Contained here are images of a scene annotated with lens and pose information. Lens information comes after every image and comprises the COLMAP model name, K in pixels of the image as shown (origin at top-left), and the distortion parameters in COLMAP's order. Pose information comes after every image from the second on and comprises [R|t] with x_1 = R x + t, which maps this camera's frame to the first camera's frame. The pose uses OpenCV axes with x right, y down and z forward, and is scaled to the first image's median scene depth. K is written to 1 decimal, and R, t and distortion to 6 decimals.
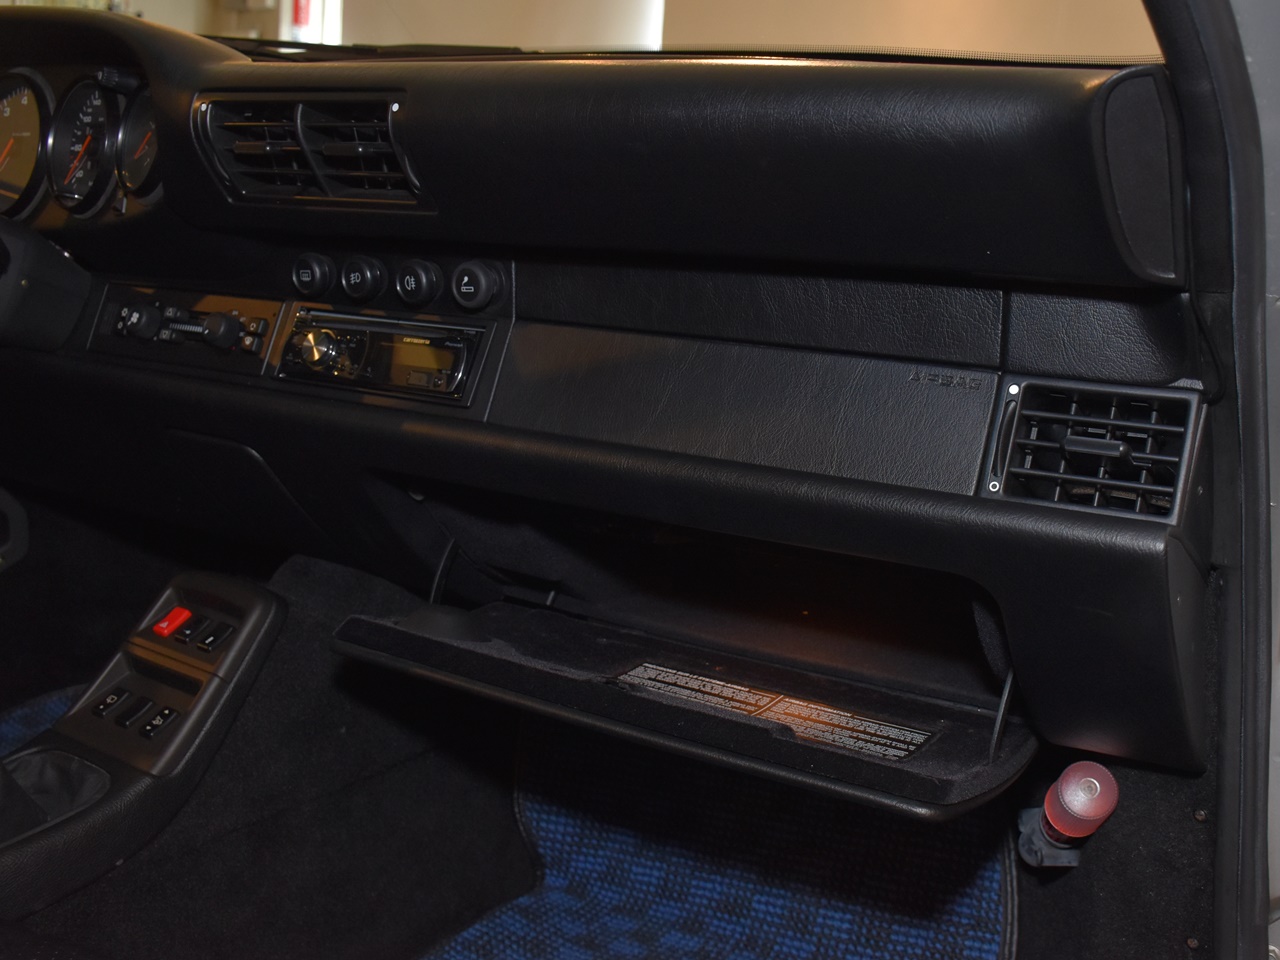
lens RADIAL K [[1178.5, 0, 696.4], [0, 1178.5, 439.3], [0, 0, 1]] dist [-0.142218, 0.074674]
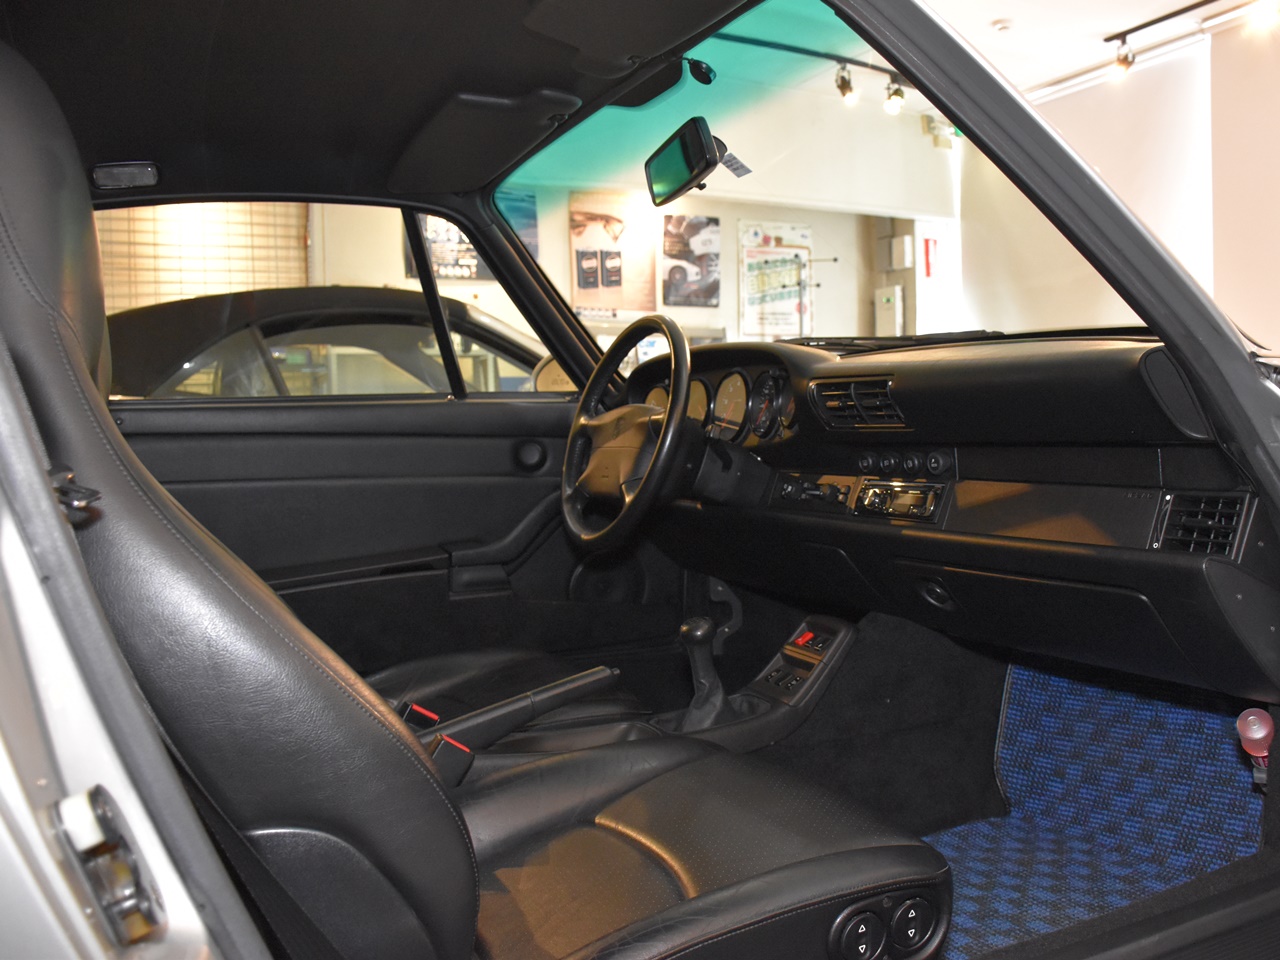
lens RADIAL K [[1178.5, 0, 696.4], [0, 1178.5, 439.3], [0, 0, 1]] dist [-0.142218, 0.074674]
pose [[0.833041, -0.072764, -0.548405, 0.558048], [-0.016070, 0.987711, -0.155464, 0.144393], [0.552977, 0.138321, 0.821635, -0.872729]]
